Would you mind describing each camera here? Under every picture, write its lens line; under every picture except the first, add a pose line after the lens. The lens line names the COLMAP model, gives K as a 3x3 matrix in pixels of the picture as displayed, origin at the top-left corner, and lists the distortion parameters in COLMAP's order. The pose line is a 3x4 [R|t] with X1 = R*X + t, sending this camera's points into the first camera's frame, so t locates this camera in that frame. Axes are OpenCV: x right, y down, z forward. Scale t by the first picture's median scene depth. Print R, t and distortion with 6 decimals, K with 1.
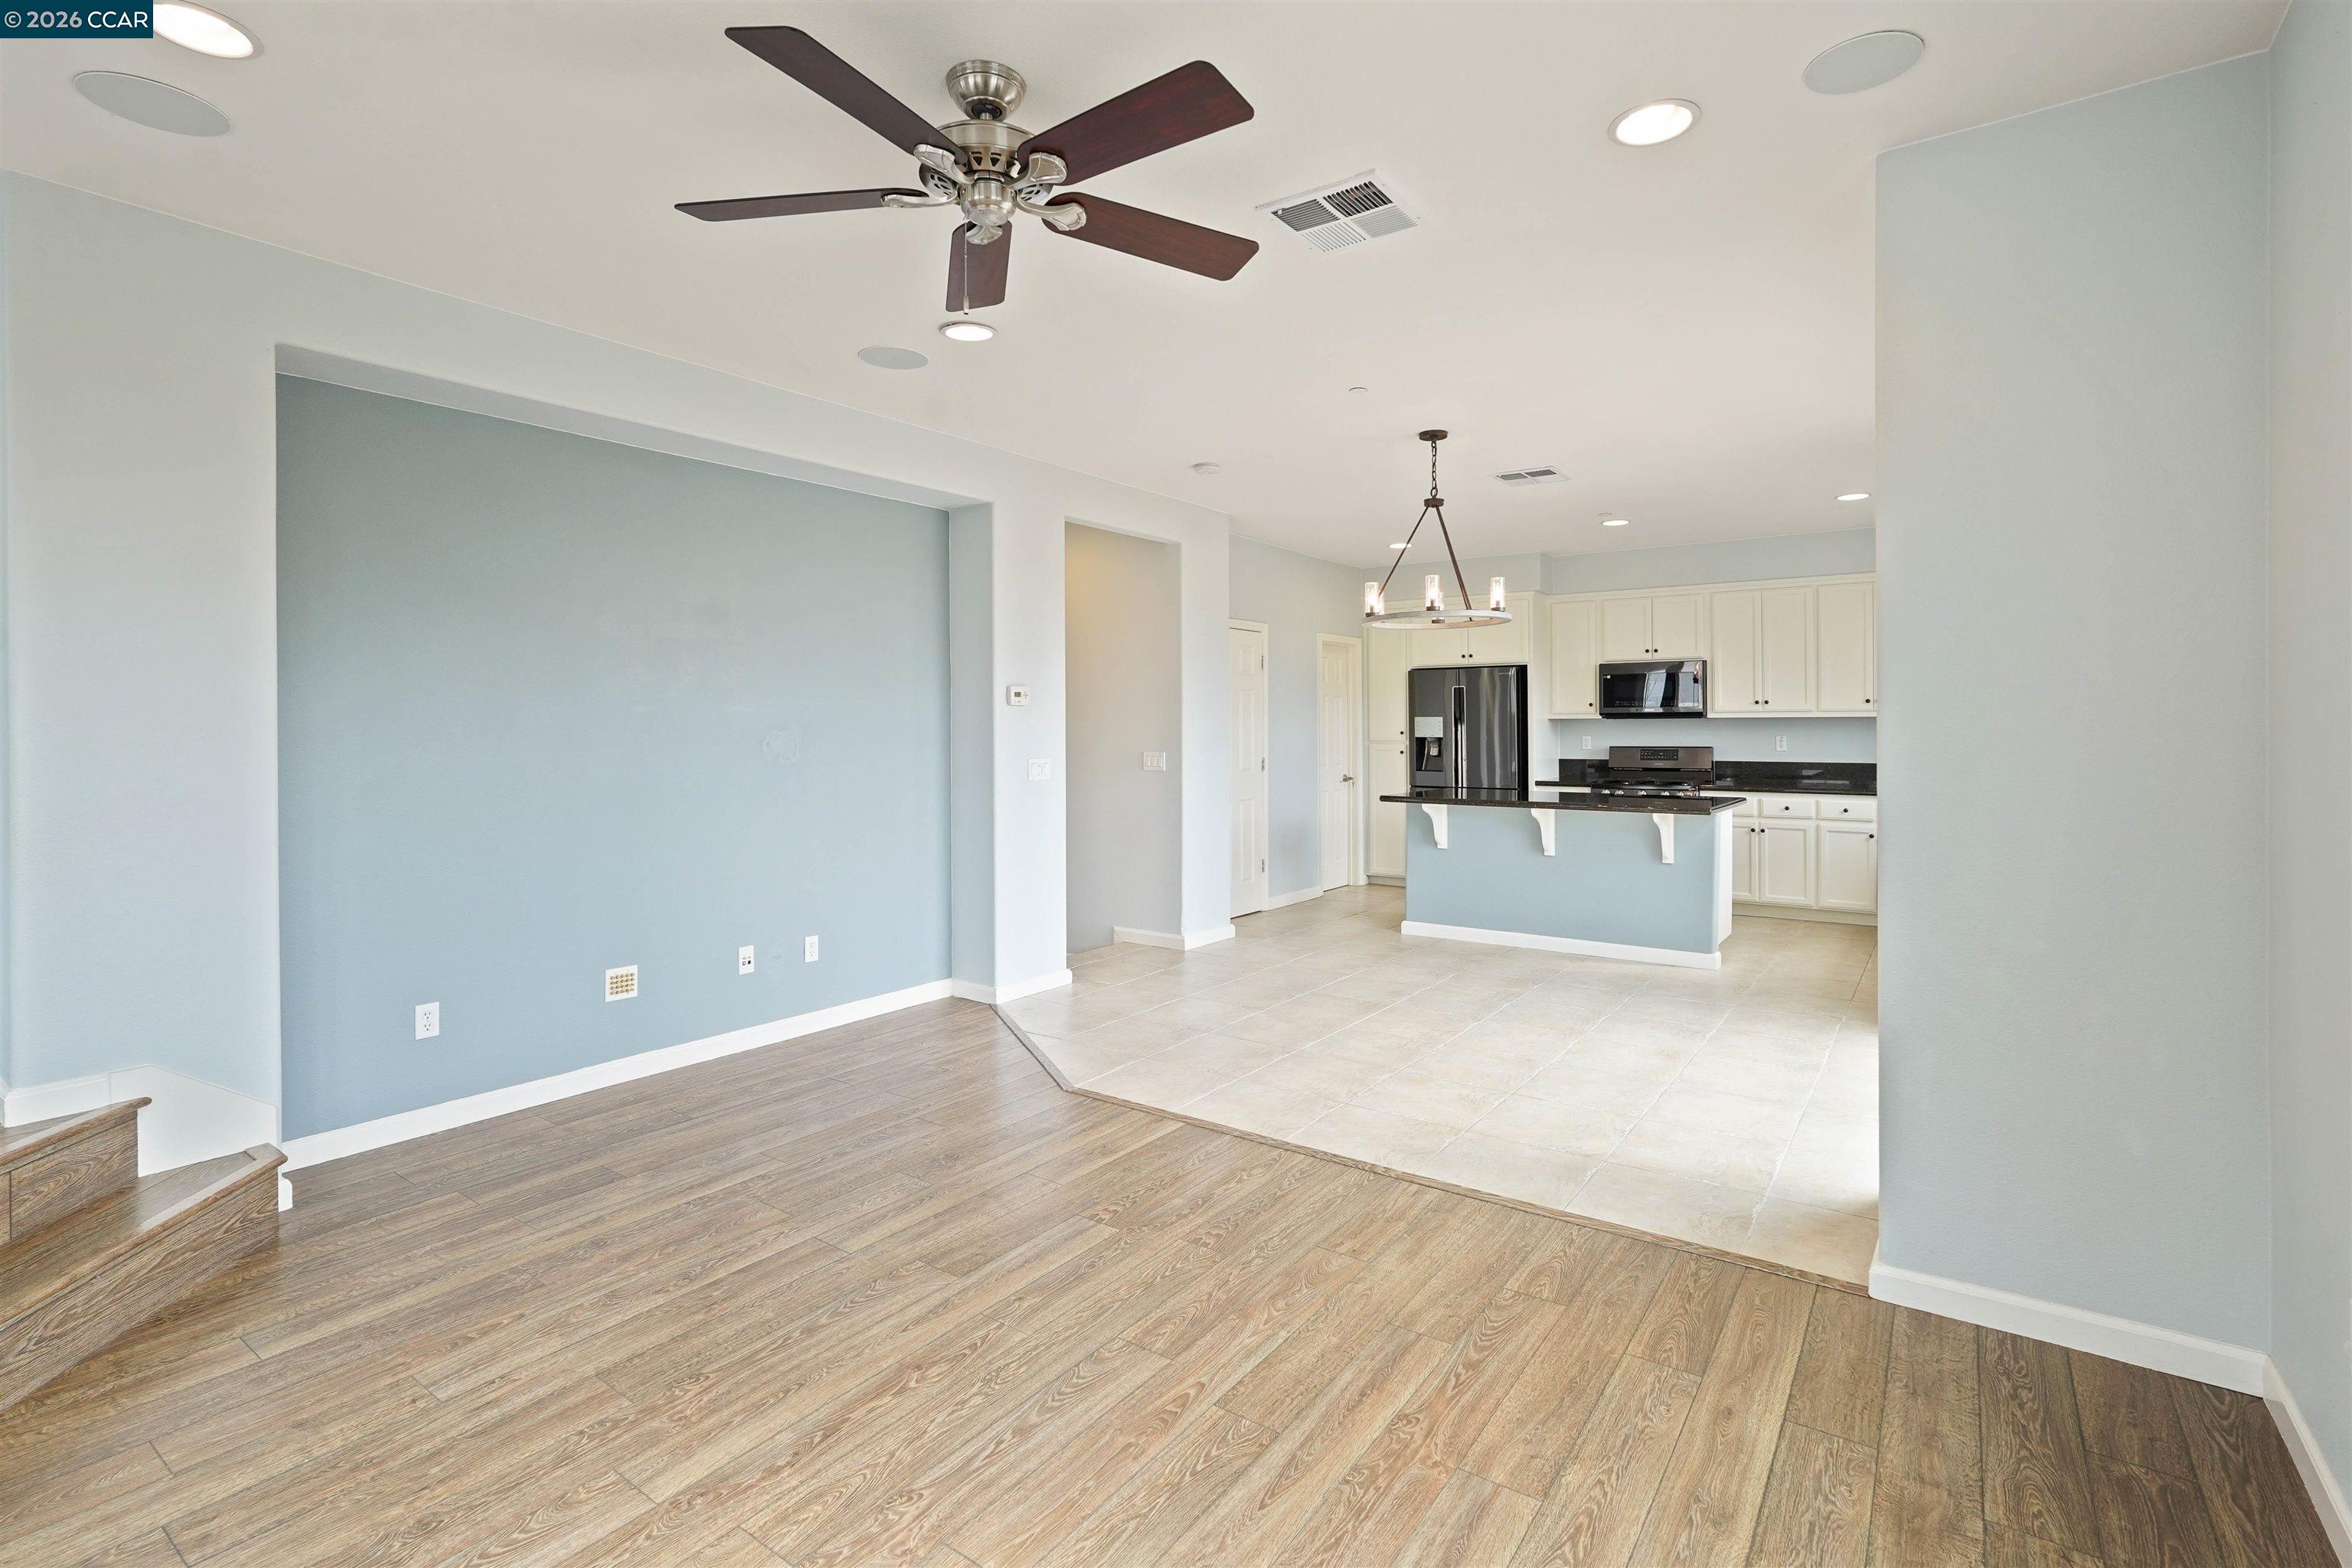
lens RADIAL K [[1071.4, 0, 1194.8], [0, 1071.4, 732.3], [0, 0, 1]] dist [-0.000707, 0.001670]
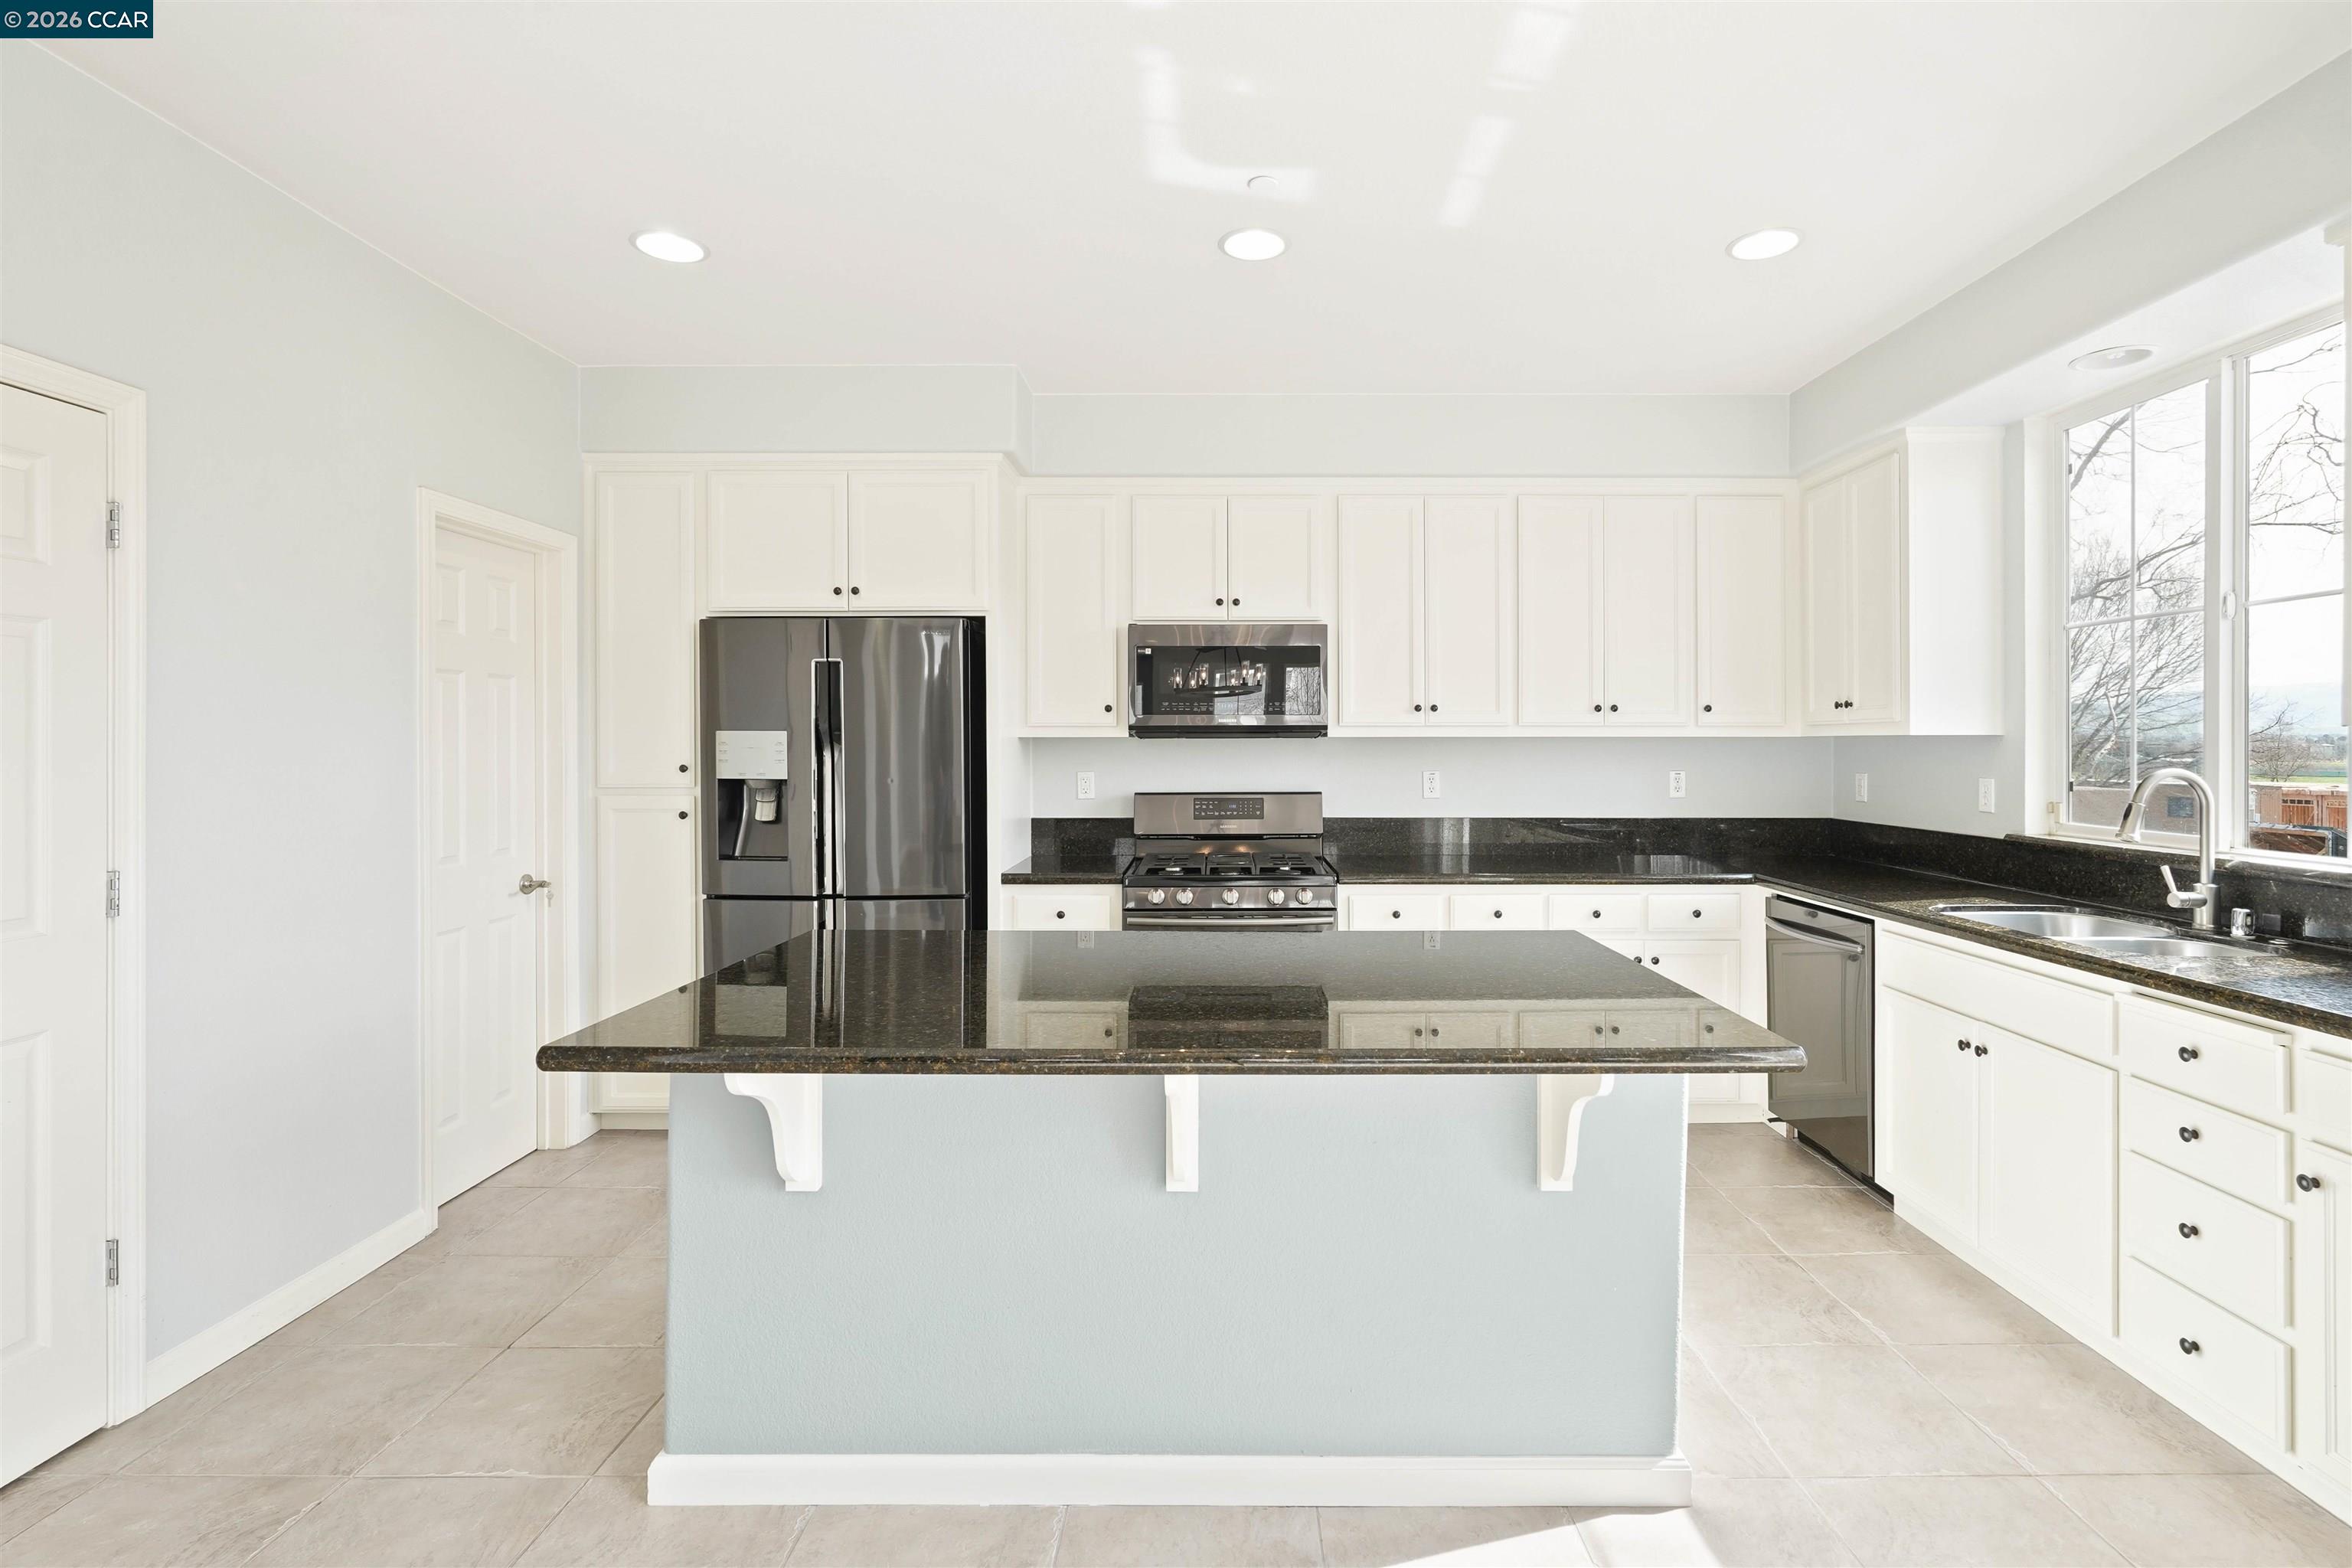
lens RADIAL K [[1134.2, 0, 1232.7], [0, 1134.2, 740.3], [0, 0, 1]] dist [-0.005570, 0.004651]
pose [[0.815196, 0.003910, 0.579173, 0.128978], [-0.000095, 0.999978, -0.006617, -0.008407], [-0.579186, 0.005339, 0.815178, 0.594264]]
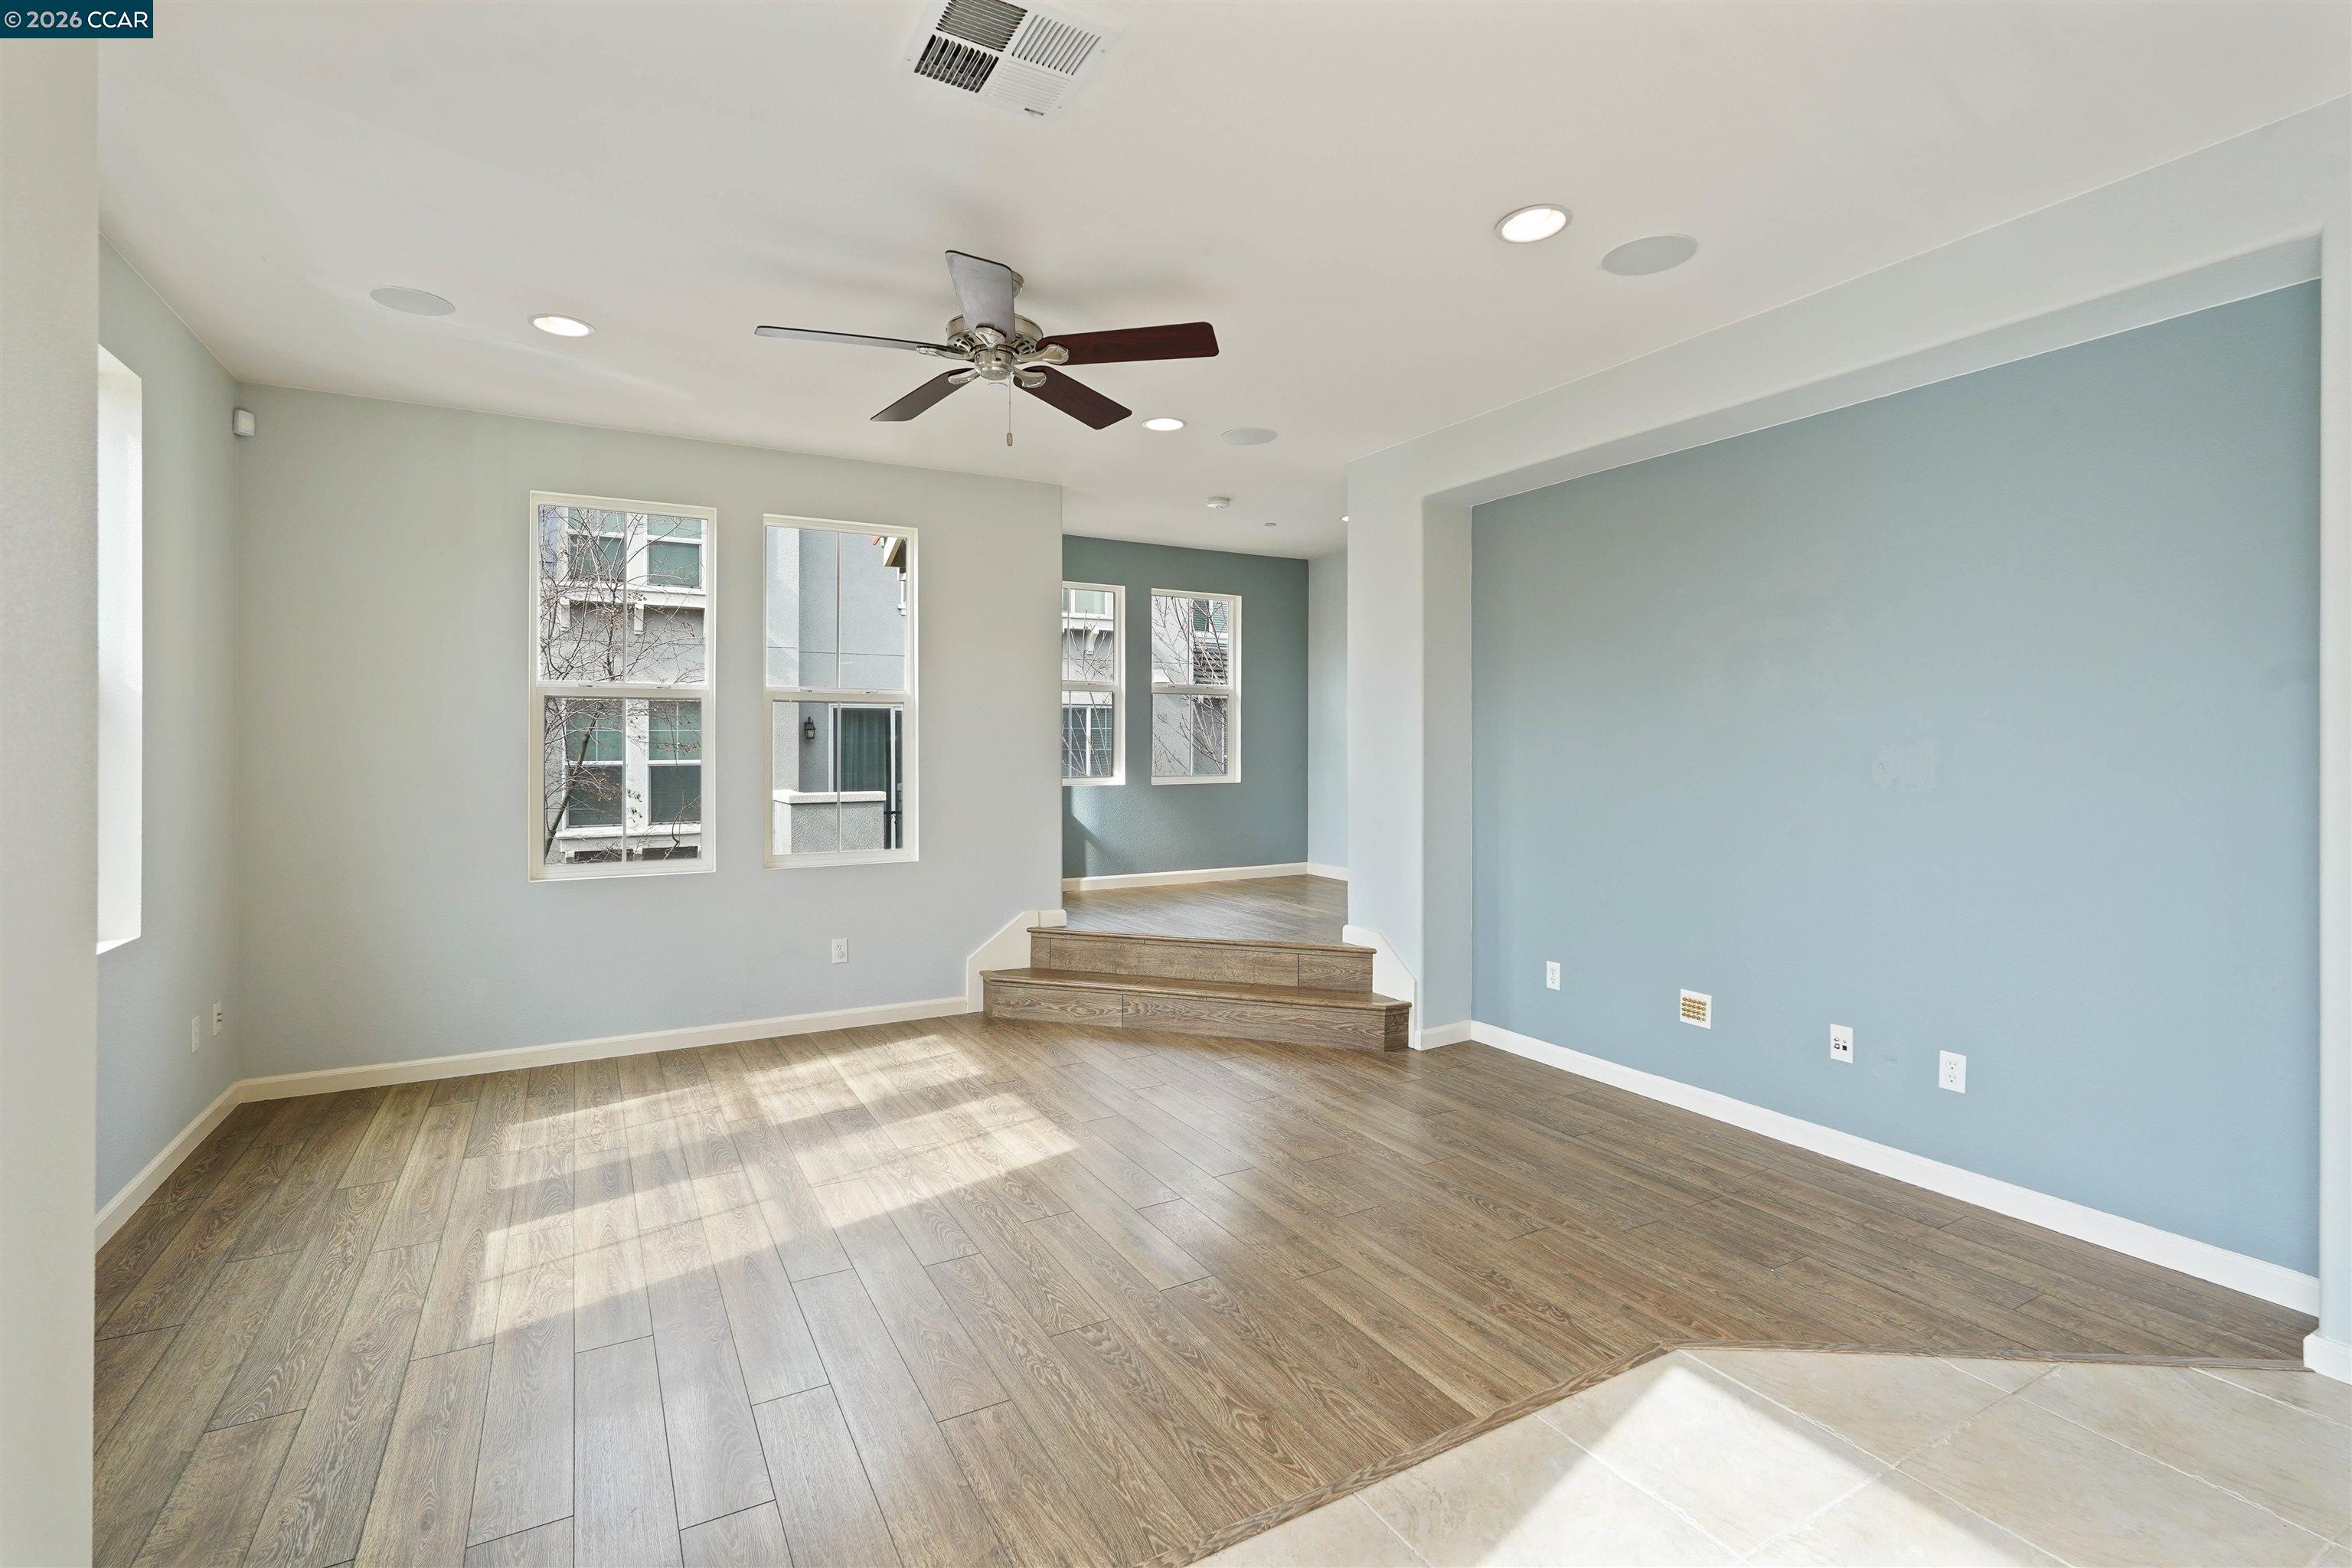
lens RADIAL K [[1071.4, 0, 1186.6], [0, 1071.4, 758.5], [0, 0, 1]] dist [-0.000707, 0.001670]
pose [[-0.417597, 0.012230, -0.908550, 0.266144], [-0.002707, 0.999888, 0.014703, -0.001449], [0.908628, 0.008599, -0.417517, 0.498498]]
